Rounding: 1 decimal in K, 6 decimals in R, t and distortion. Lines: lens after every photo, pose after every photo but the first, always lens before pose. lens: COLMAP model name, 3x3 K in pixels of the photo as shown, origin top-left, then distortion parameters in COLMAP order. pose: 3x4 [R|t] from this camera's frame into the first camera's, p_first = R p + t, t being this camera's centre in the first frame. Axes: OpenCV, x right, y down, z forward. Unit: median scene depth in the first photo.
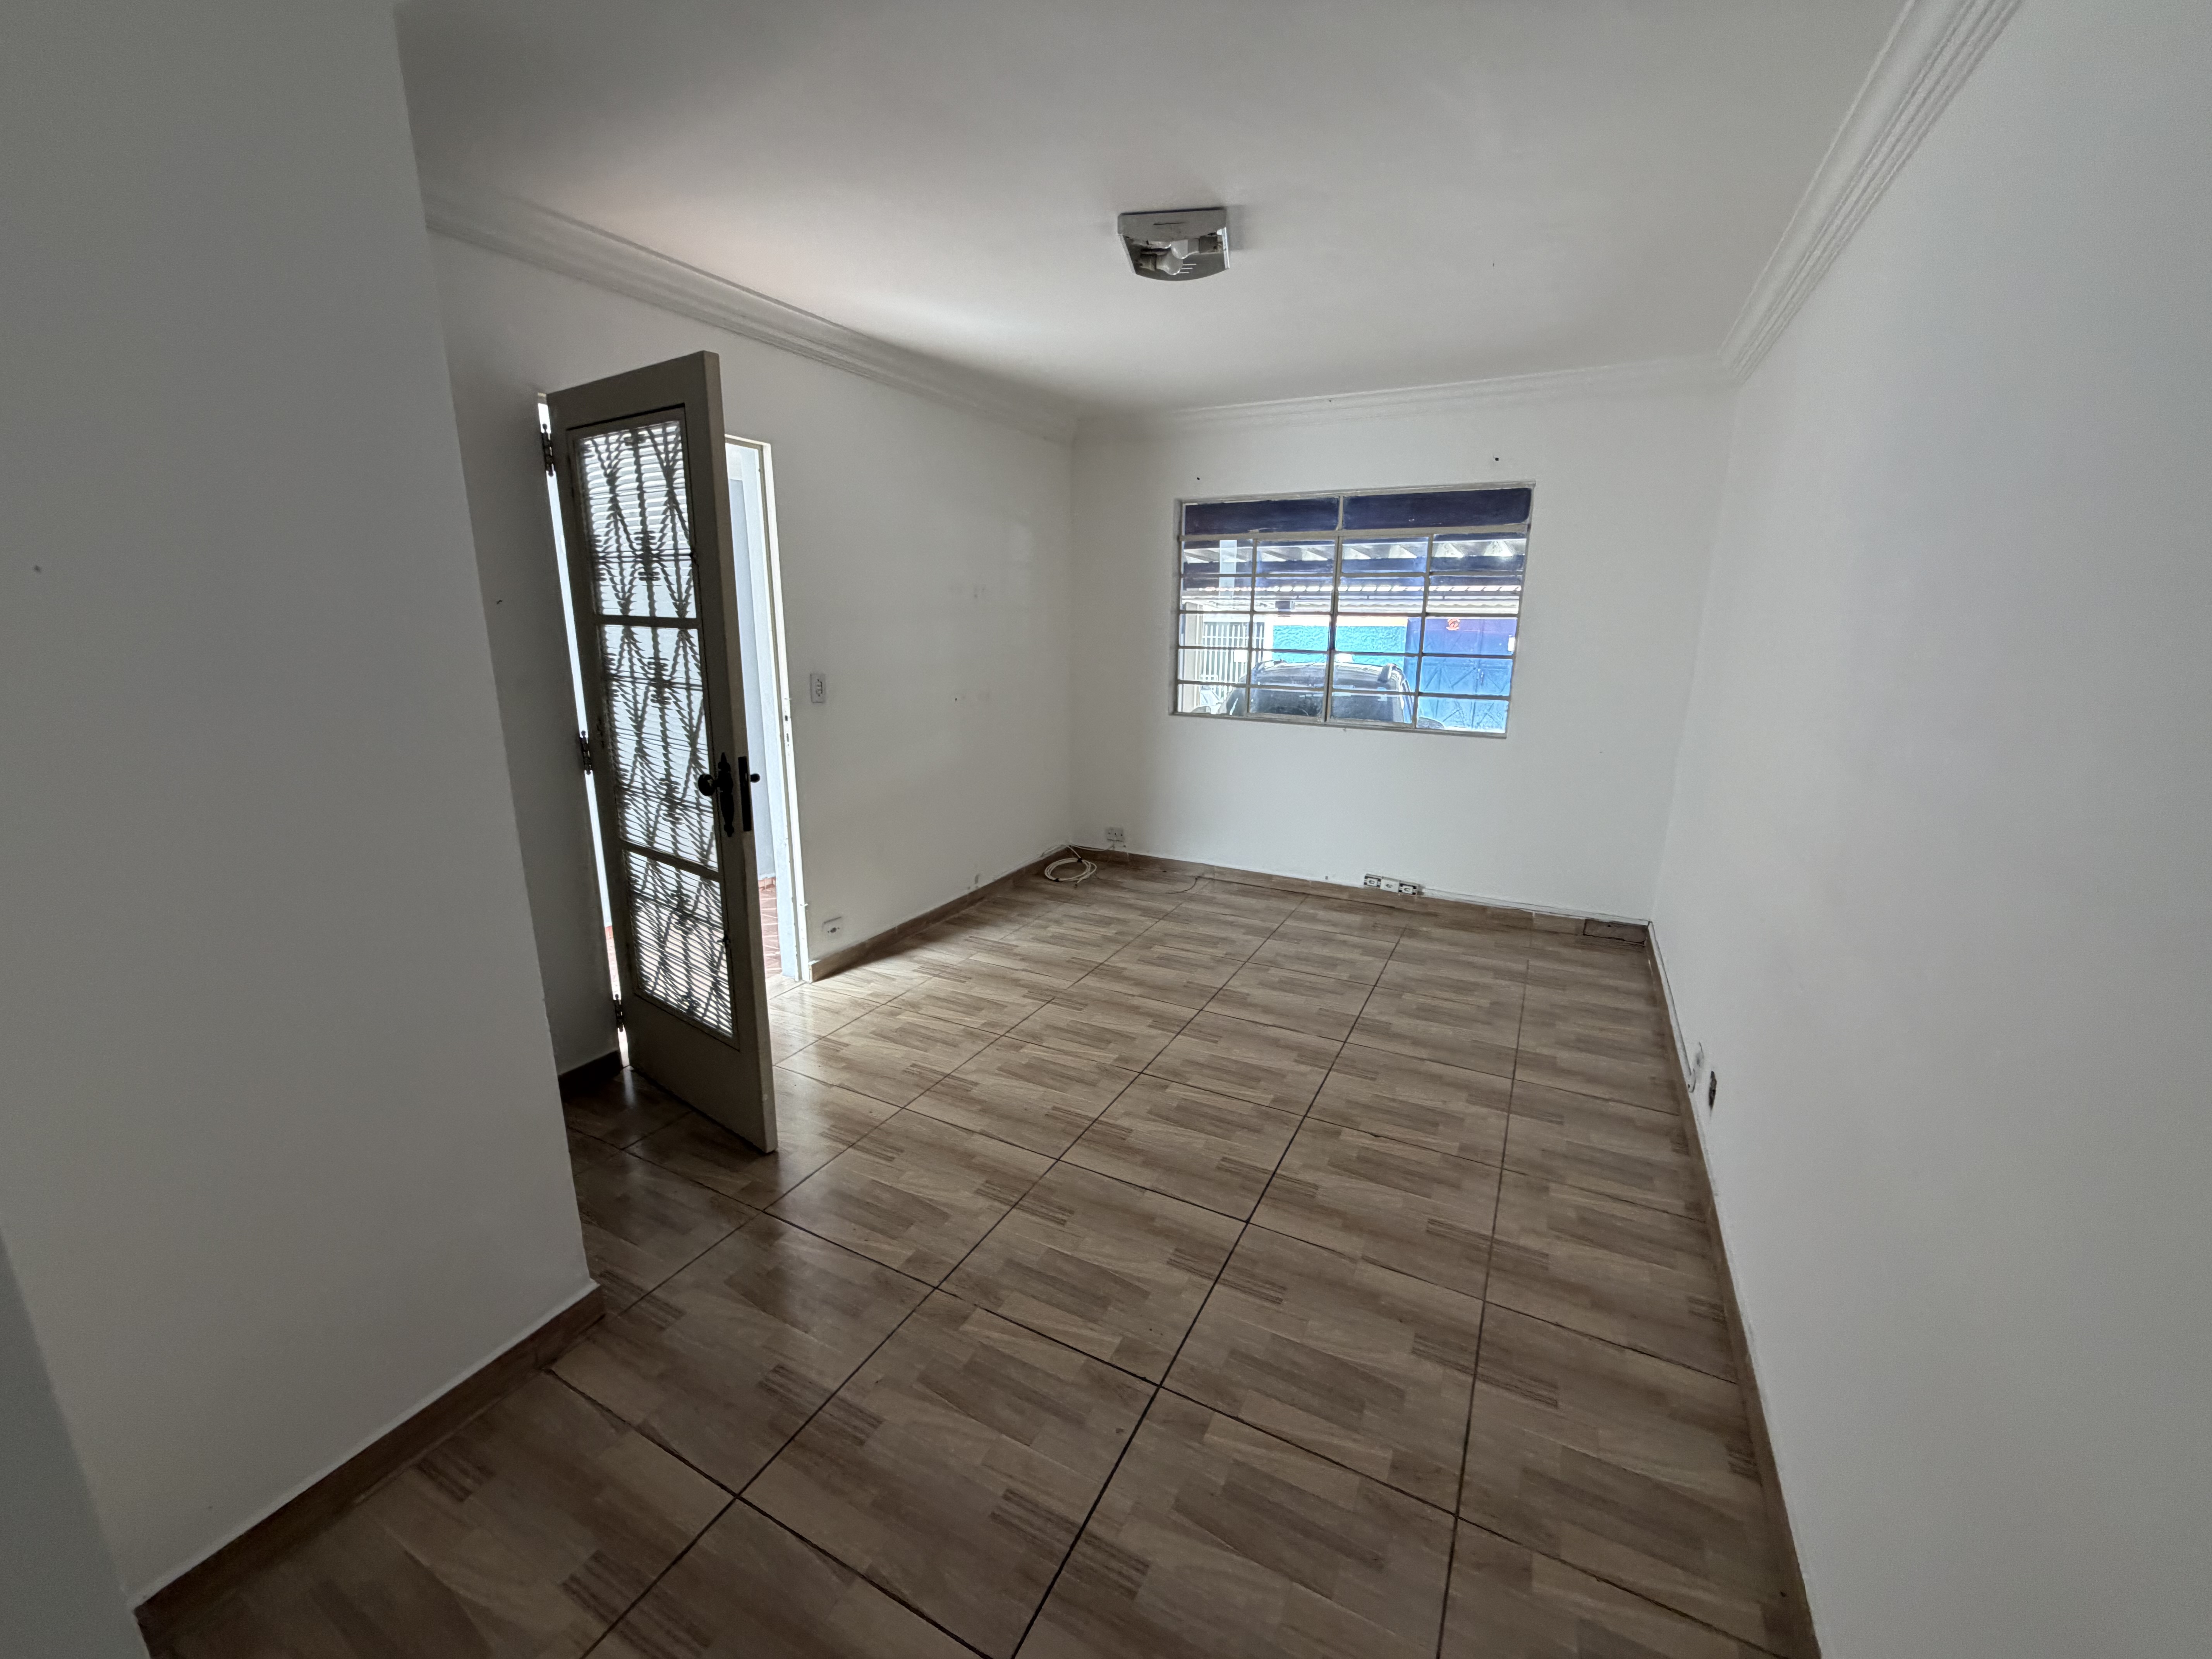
lens RADIAL K [[887.0, 0, 1109.5], [0, 887.0, 830.3], [0, 0, 1]] dist [0.000938, 0.000162]
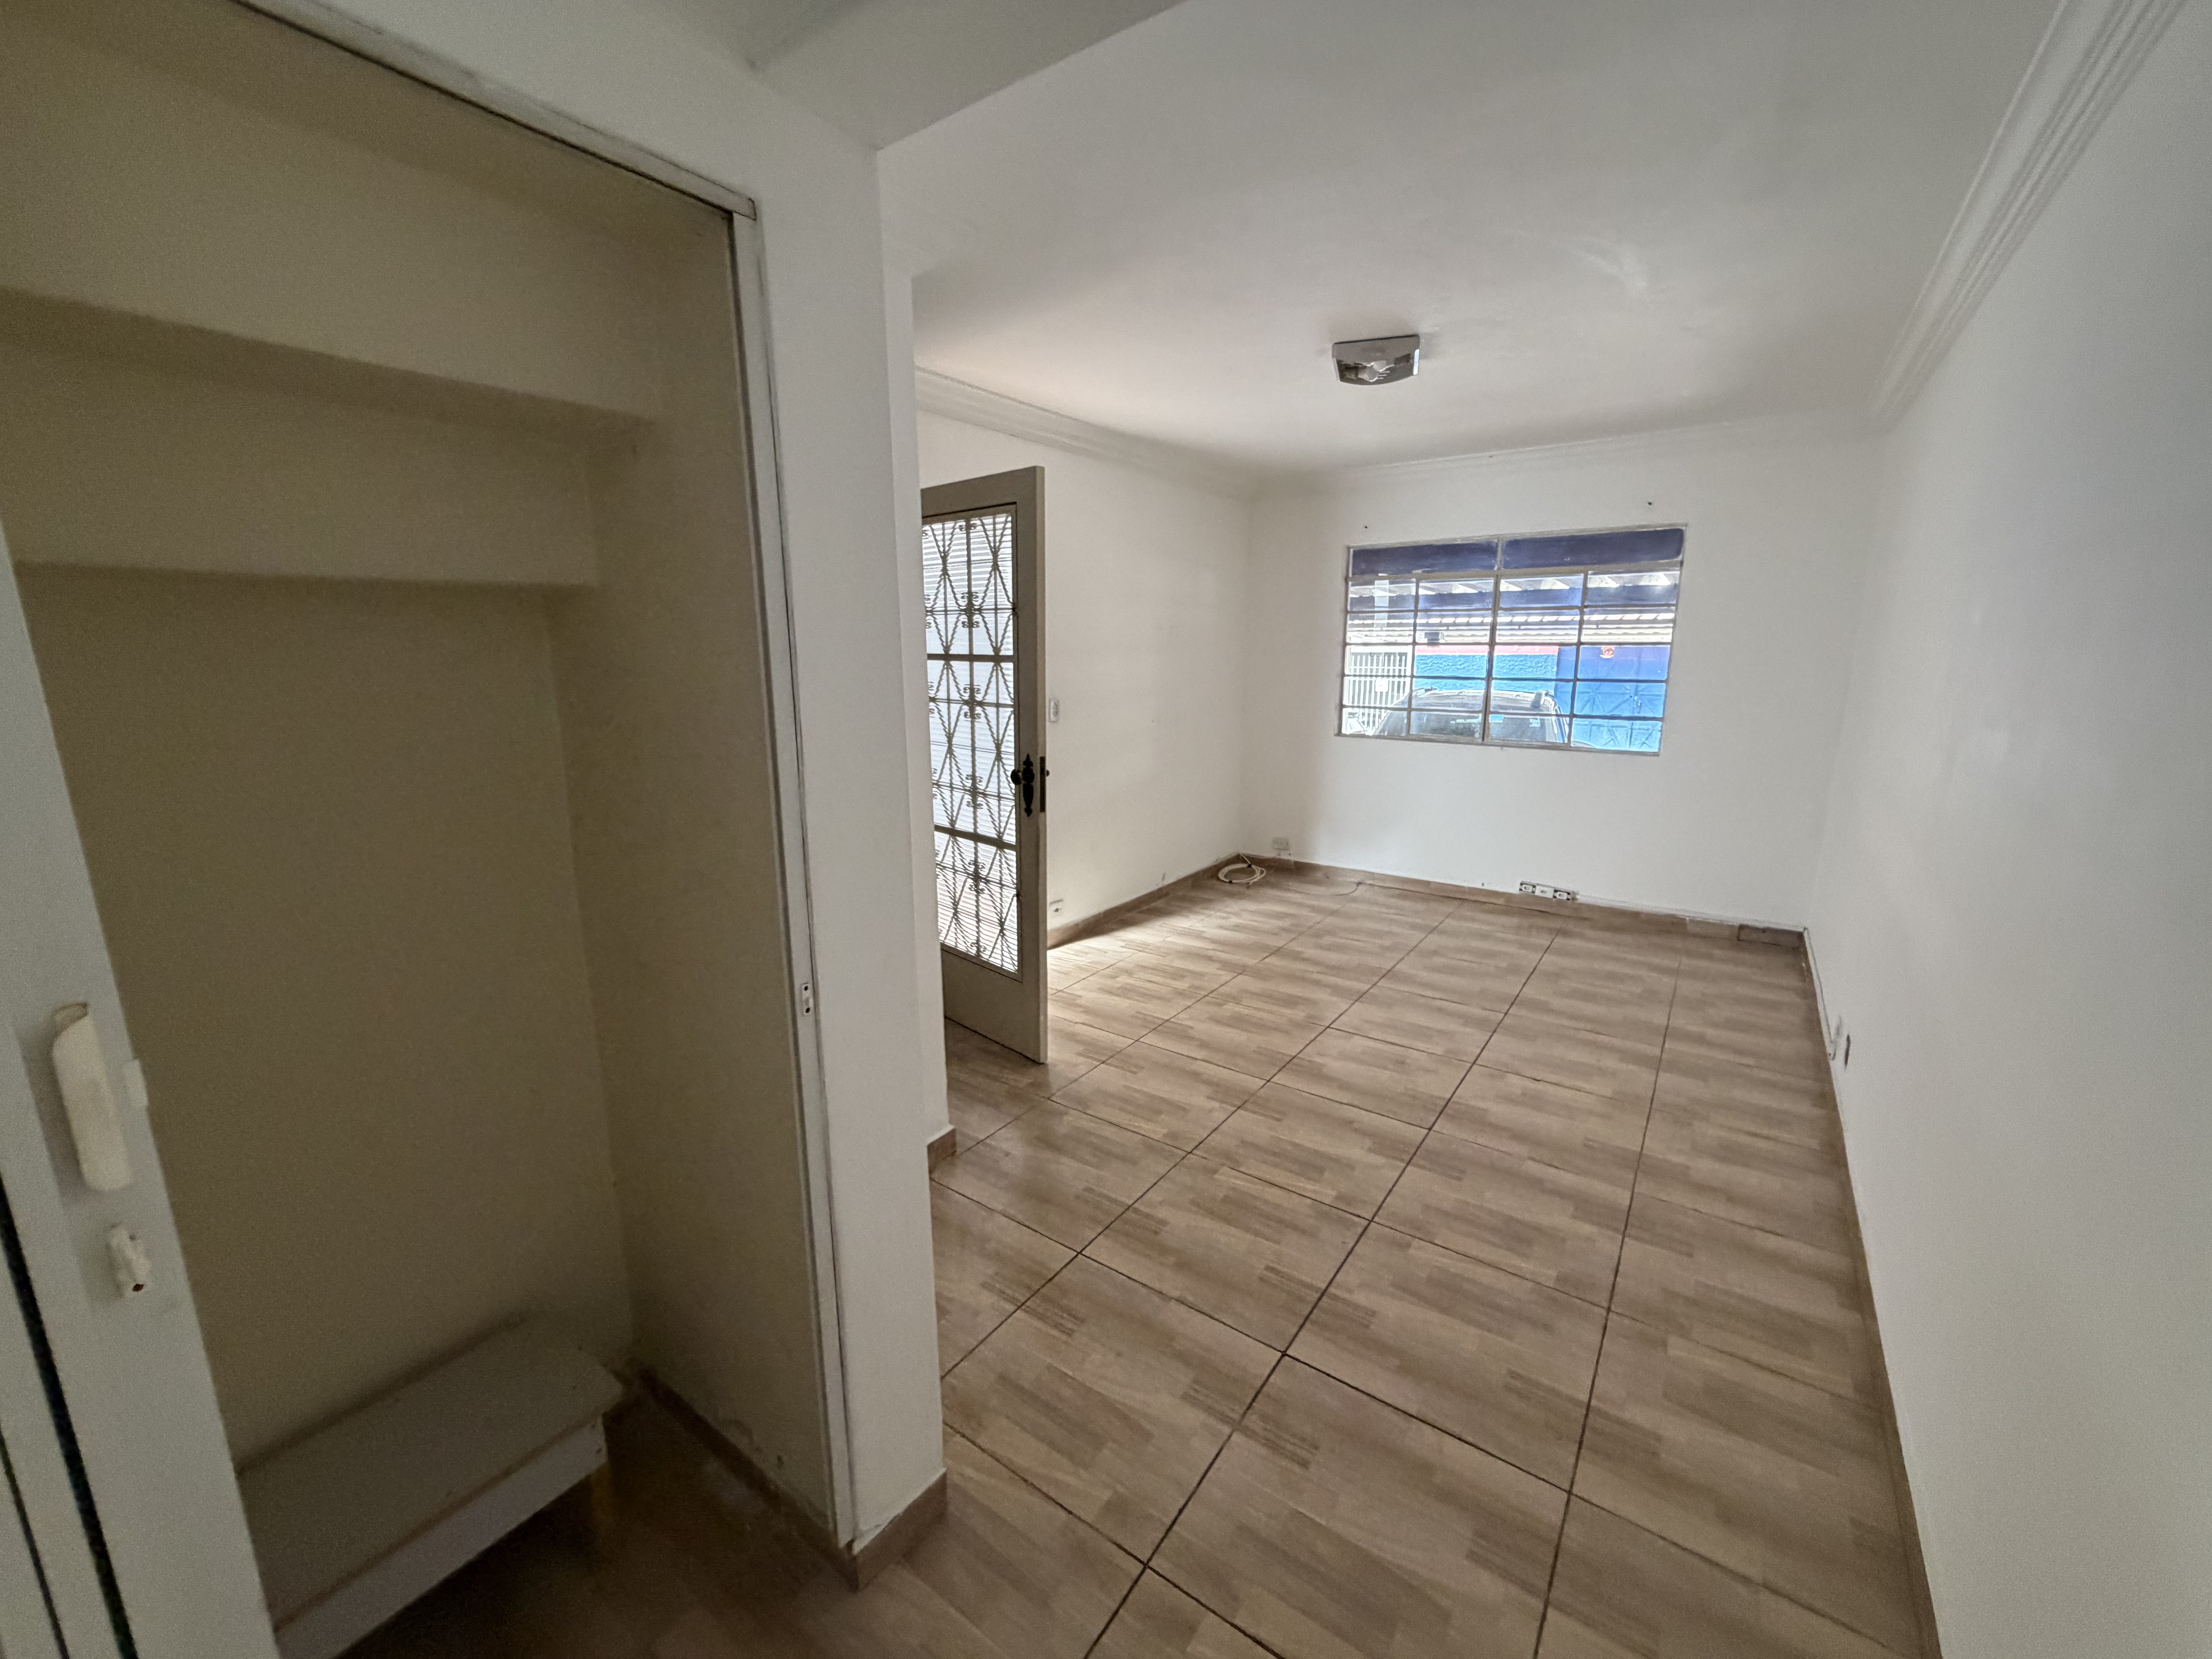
lens RADIAL K [[887.0, 0, 1105.3], [0, 887.0, 828.9], [0, 0, 1]] dist [0.000938, 0.000162]
pose [[0.989340, 0.016503, -0.144686, -0.106307], [-0.021798, 0.999147, -0.035086, 0.062853], [0.143984, 0.037866, 0.988855, -0.273810]]
